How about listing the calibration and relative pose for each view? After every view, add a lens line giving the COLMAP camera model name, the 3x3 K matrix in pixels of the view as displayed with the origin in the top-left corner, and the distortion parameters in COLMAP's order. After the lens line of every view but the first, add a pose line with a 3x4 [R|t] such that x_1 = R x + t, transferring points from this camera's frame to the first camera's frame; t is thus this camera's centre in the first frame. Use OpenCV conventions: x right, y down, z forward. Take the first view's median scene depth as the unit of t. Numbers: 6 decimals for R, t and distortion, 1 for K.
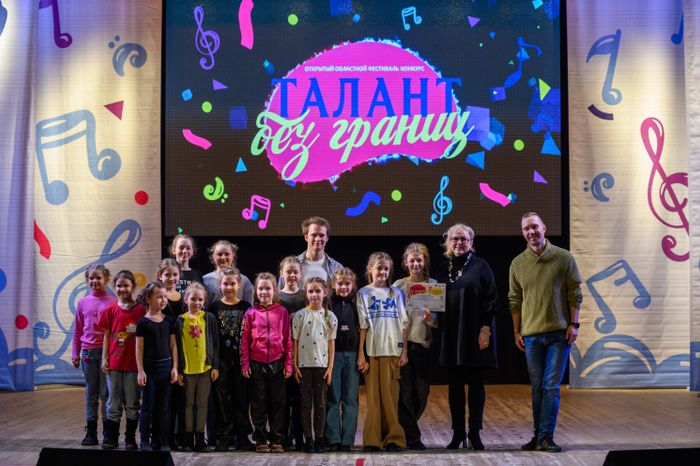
lens RADIAL K [[1505.0, 0, 350.0], [0, 1505.0, 233.0], [0, 0, 1]] dist [-0.180950, -0.001911]
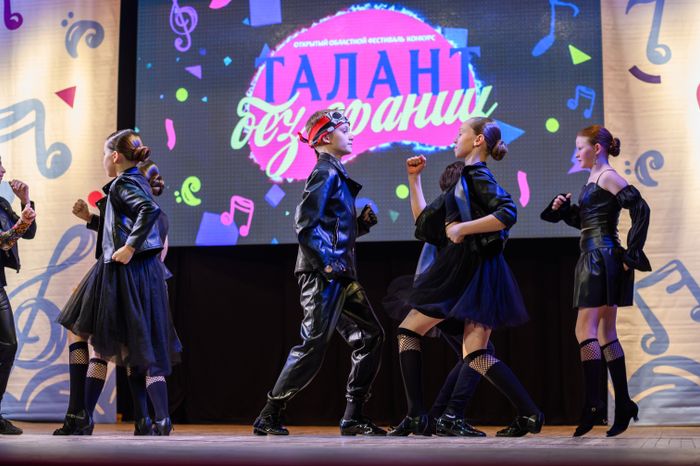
lens RADIAL K [[1456.7, 0, 350.0], [0, 1456.7, 233.0], [0, 0, 1]] dist [-0.183311, -0.081239]
pose [[0.982229, -0.021330, -0.186468, 0.149504], [0.005664, 0.996437, -0.084147, 0.063471], [0.187598, 0.081596, 0.978851, 0.224686]]
